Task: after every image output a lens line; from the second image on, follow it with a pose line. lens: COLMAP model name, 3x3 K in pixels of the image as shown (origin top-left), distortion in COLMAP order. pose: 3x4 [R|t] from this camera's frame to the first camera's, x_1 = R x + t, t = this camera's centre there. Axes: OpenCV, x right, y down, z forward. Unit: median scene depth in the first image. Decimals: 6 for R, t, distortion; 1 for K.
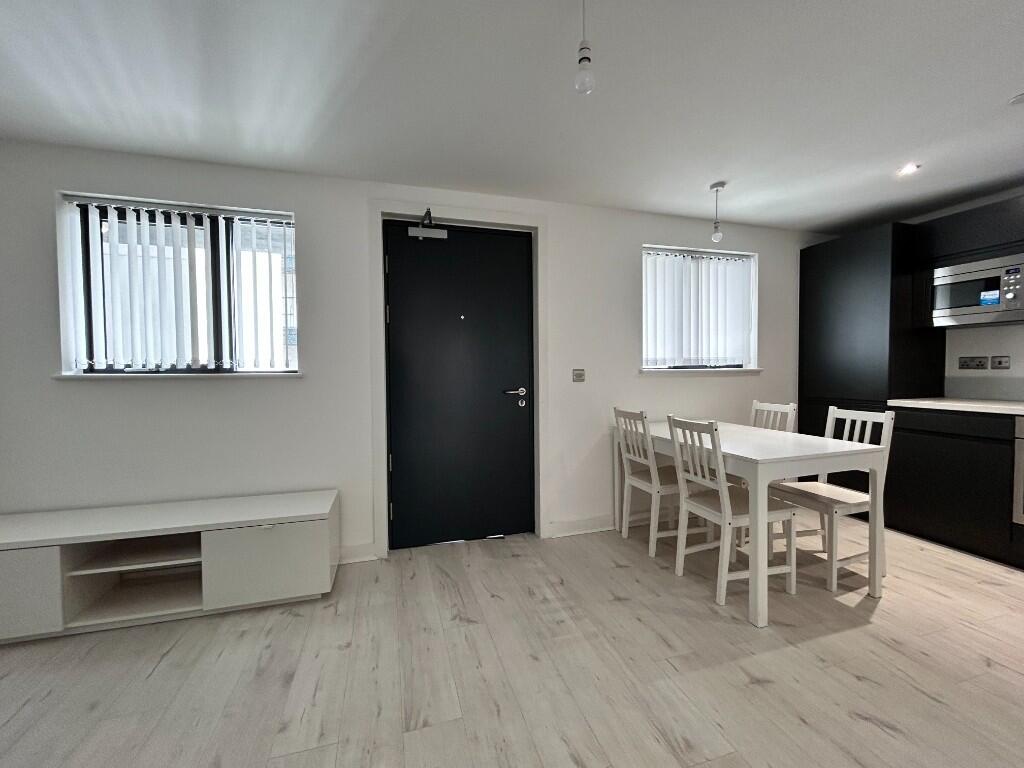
lens RADIAL K [[412.9, 0, 510.3], [0, 412.9, 382.1], [0, 0, 1]] dist [0.000692, -0.000200]
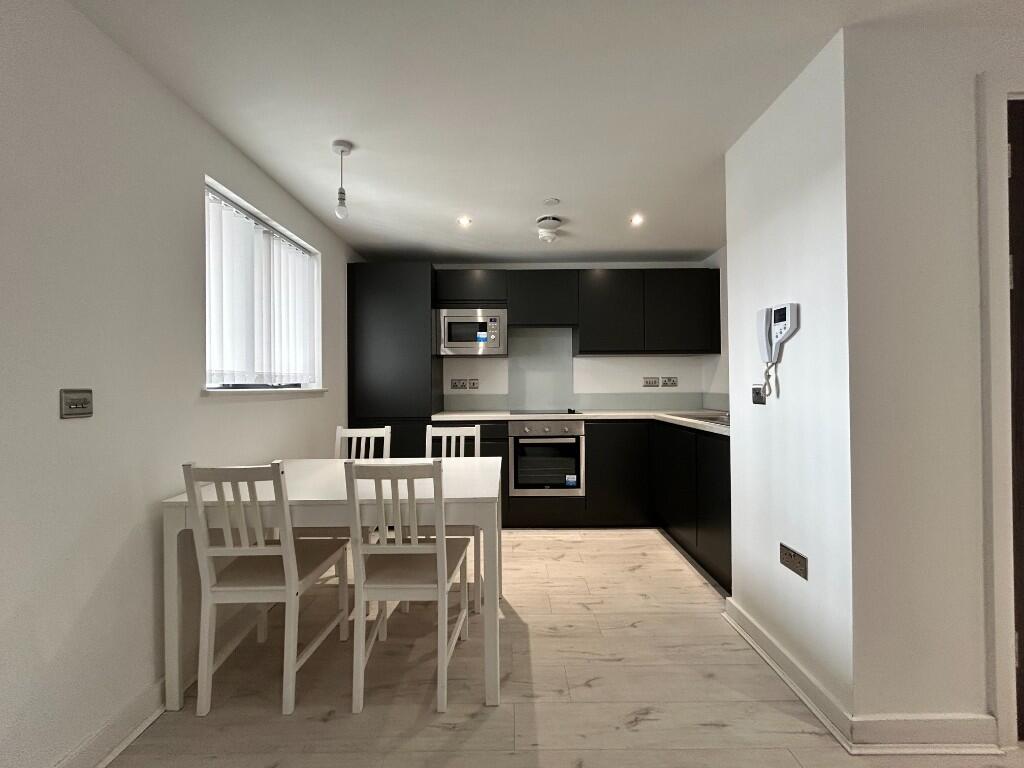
lens RADIAL K [[412.9, 0, 510.3], [0, 412.9, 382.1], [0, 0, 1]] dist [0.000692, -0.000200]
pose [[0.287569, 0.015776, 0.957630, -0.130273], [0.036321, 0.998965, -0.027364, -0.011899], [-0.957071, 0.042651, 0.286699, 0.524986]]
